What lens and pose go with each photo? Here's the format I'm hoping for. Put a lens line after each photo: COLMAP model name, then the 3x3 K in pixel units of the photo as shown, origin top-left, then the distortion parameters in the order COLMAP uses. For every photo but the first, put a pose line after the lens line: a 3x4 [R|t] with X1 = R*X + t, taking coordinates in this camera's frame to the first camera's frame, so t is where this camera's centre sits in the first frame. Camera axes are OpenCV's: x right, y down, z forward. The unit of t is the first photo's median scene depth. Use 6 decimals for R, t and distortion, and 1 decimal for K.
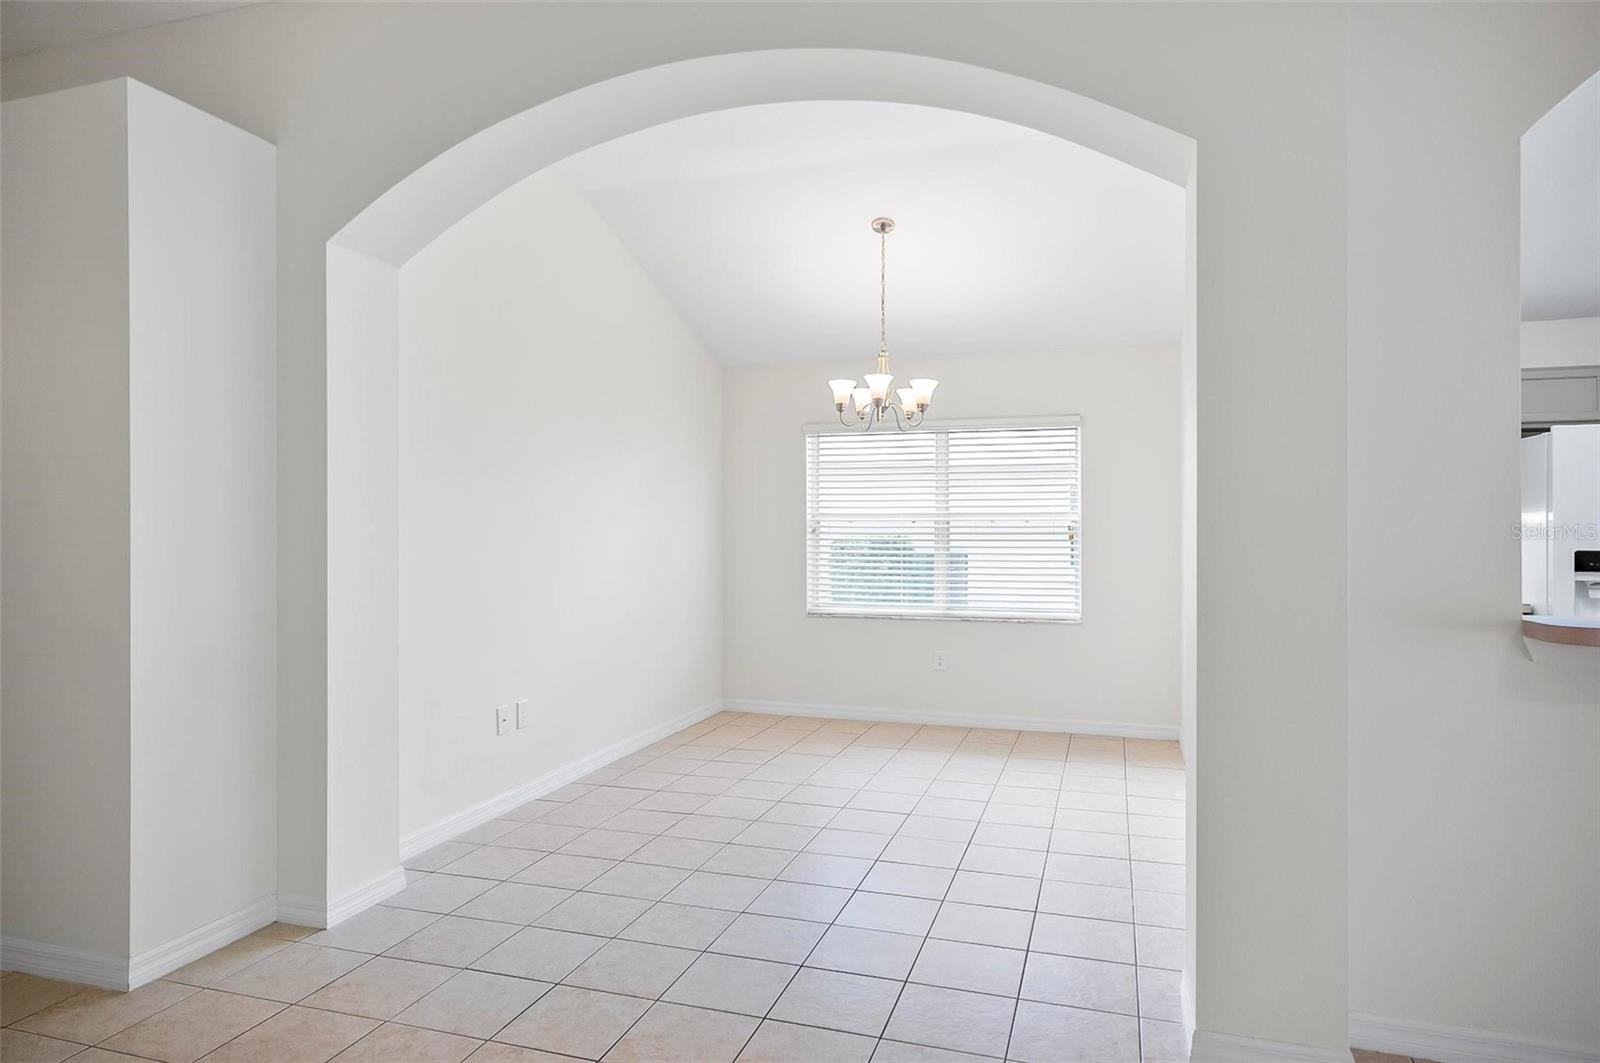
lens RADIAL K [[943.9, 0, 807.9], [0, 943.9, 529.2], [0, 0, 1]] dist [-0.008956, -0.000049]
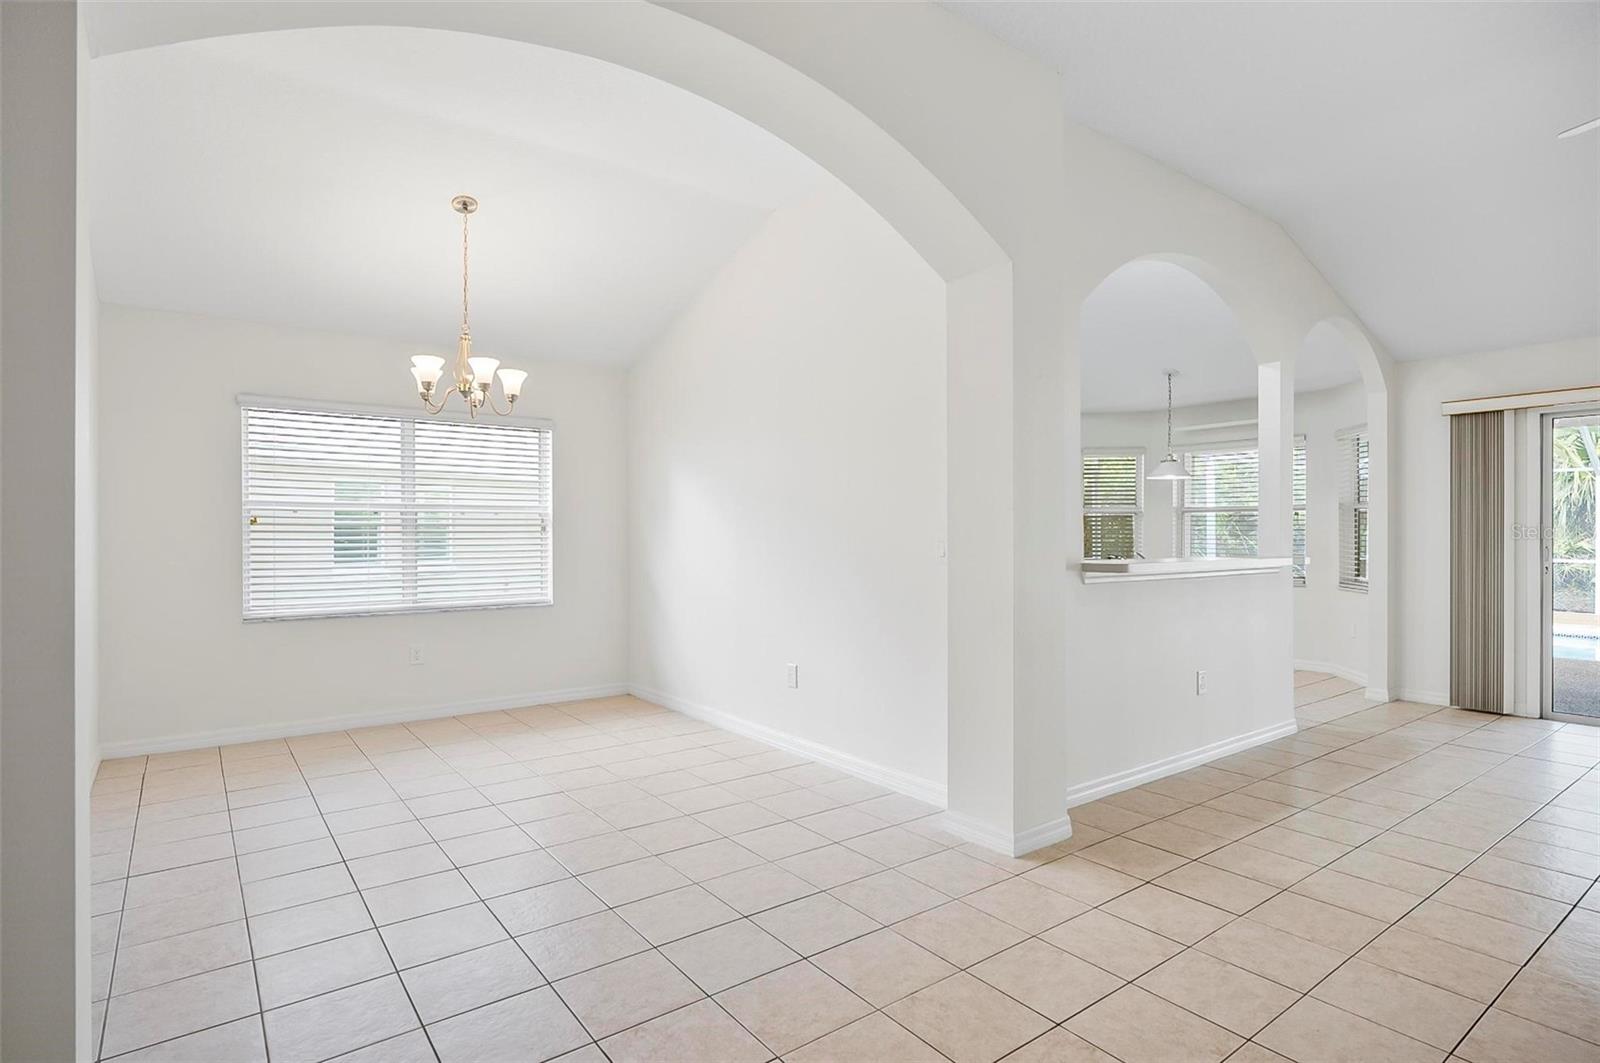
lens RADIAL K [[816.7, 0, 808.3], [0, 816.7, 531.3], [0, 0, 1]] dist [-0.004112, 0.000116]
pose [[0.580551, -0.000615, 0.814223, -0.305532], [0.001047, 0.999999, 0.000008, 0.011542], [-0.814223, 0.000848, 0.580552, 0.173132]]
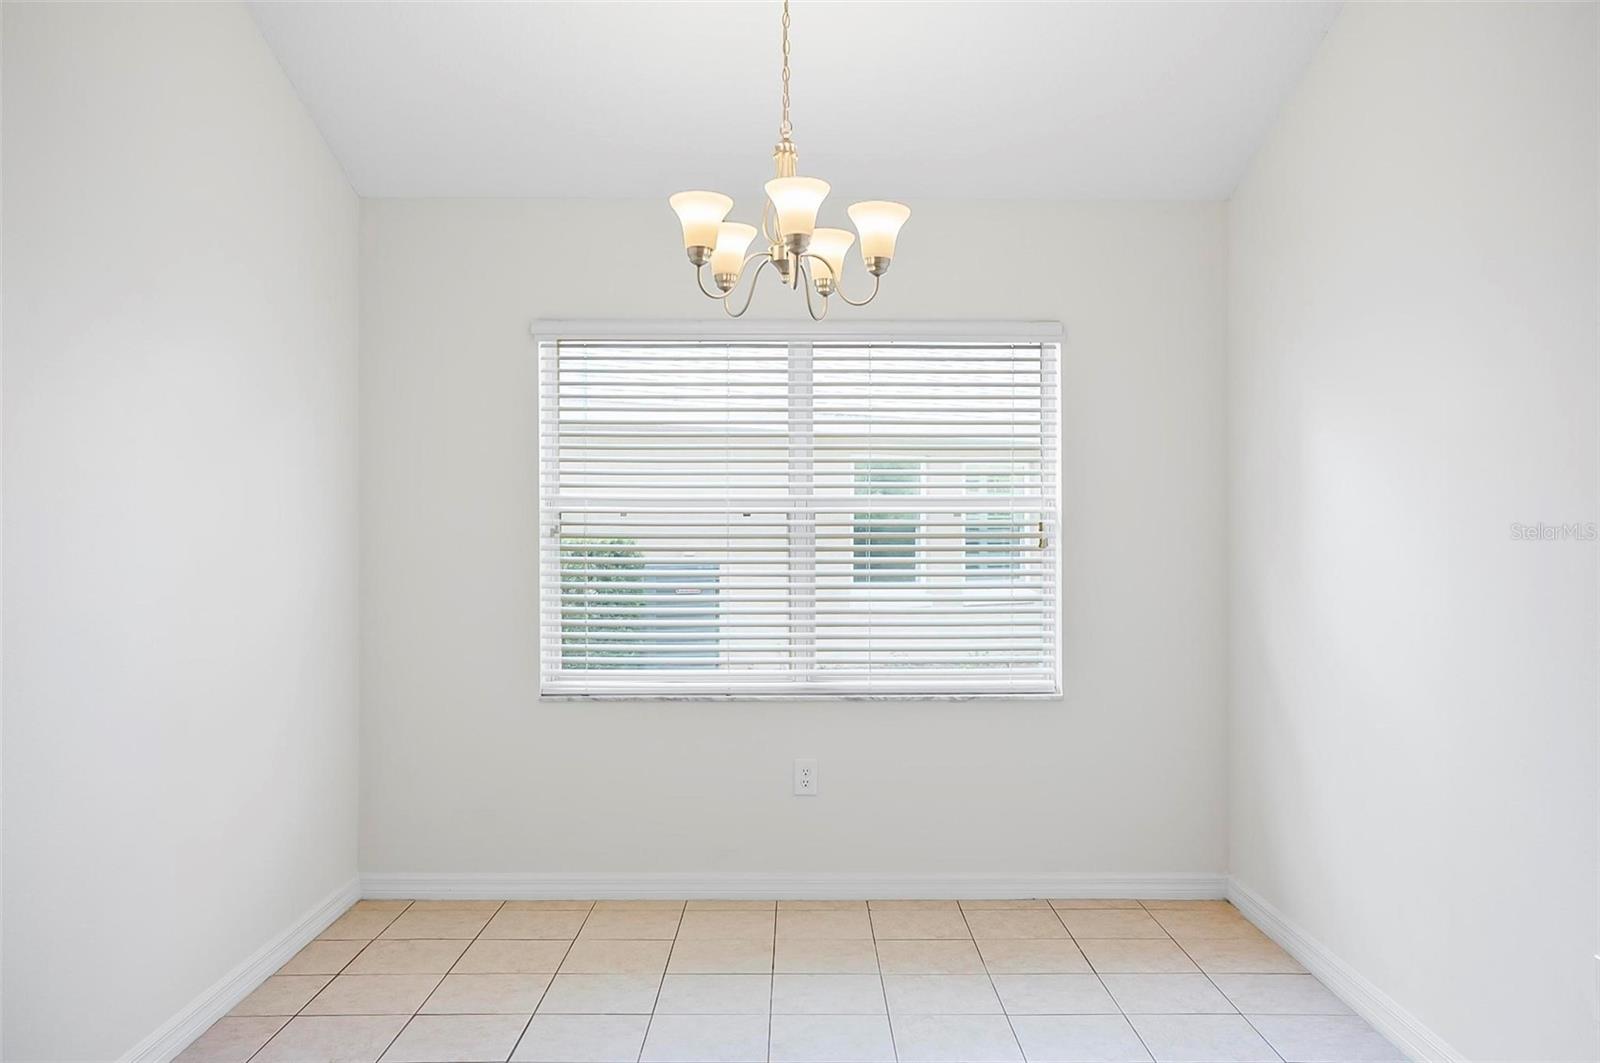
lens RADIAL K [[1307.1, 0, 800.8], [0, 1307.1, 536.4], [0, 0, 1]] dist [-0.002257, 0.004434]
pose [[0.952527, -0.001029, 0.304452, -0.082628], [0.000222, 0.999996, 0.002686, 0.002496], [-0.304454, -0.002491, 0.952524, 0.297678]]
